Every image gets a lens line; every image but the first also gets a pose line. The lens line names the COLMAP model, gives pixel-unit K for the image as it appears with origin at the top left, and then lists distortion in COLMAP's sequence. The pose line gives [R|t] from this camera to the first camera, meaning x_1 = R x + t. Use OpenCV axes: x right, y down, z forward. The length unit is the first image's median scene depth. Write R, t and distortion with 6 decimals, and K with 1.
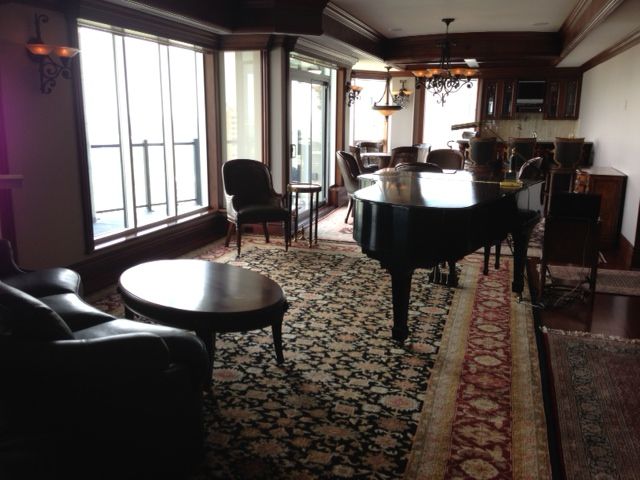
lens RADIAL K [[583.9, 0, 317.6], [0, 583.9, 235.4], [0, 0, 1]] dist [0.115006, -0.159164]
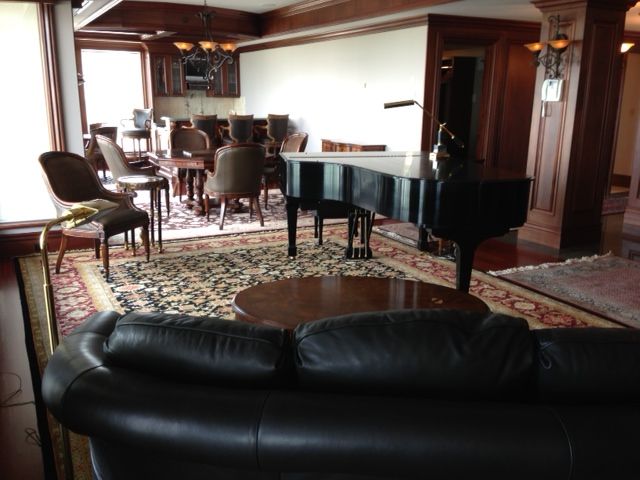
lens RADIAL K [[583.9, 0, 317.6], [0, 583.9, 235.4], [0, 0, 1]] dist [0.115006, -0.159164]
pose [[0.700463, -0.168205, 0.693584, -0.257477], [0.140702, 0.985303, 0.096854, -0.031474], [-0.699682, 0.029746, 0.713835, 0.146257]]
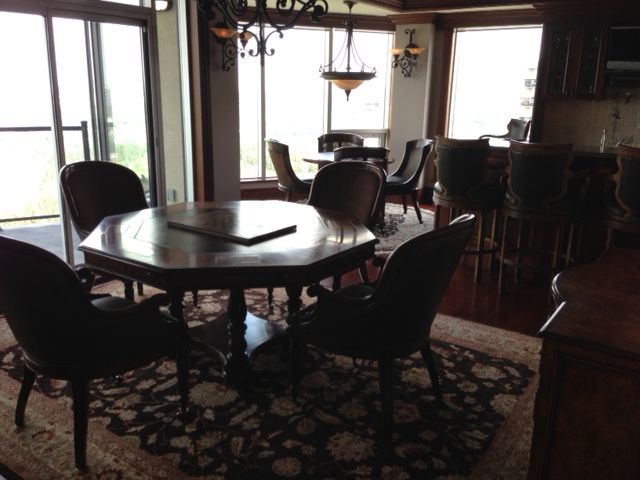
lens RADIAL K [[560.1, 0, 320.0], [0, 560.1, 240.0], [0, 0, 1]] dist [-0.007408, -0.008700]
pose [[0.953447, 0.083937, -0.289644, 0.262148], [-0.067752, 0.995551, 0.065477, -0.091004], [0.293851, -0.042805, 0.954892, 0.465655]]
